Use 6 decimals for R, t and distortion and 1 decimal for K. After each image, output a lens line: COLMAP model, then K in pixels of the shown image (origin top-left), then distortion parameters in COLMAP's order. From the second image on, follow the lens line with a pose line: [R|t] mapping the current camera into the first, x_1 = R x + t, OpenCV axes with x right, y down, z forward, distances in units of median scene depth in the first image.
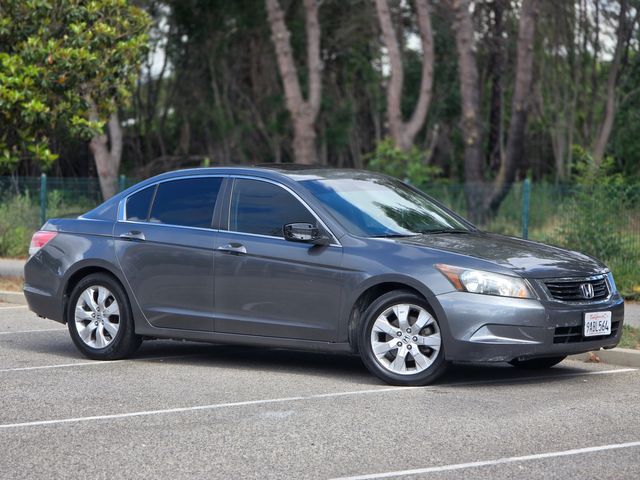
lens RADIAL K [[2068.1, 0, 320.0], [0, 2068.1, 240.0], [0, 0, 1]] dist [0.128649, 0.309588]
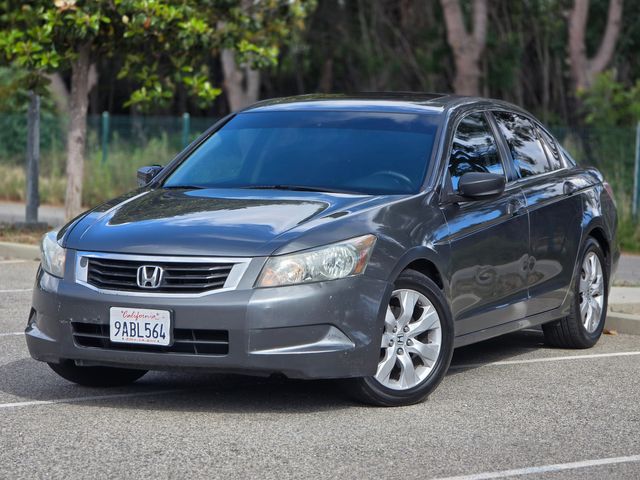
lens RADIAL K [[2177.7, 0, 320.0], [0, 2177.7, 240.0], [0, 0, 1]] dist [0.254795, 1.402773]
pose [[0.998403, 0.010942, -0.055419, -0.040657], [-0.009649, 0.999676, 0.023545, -0.002914], [0.055659, -0.022972, 0.998186, 0.159627]]
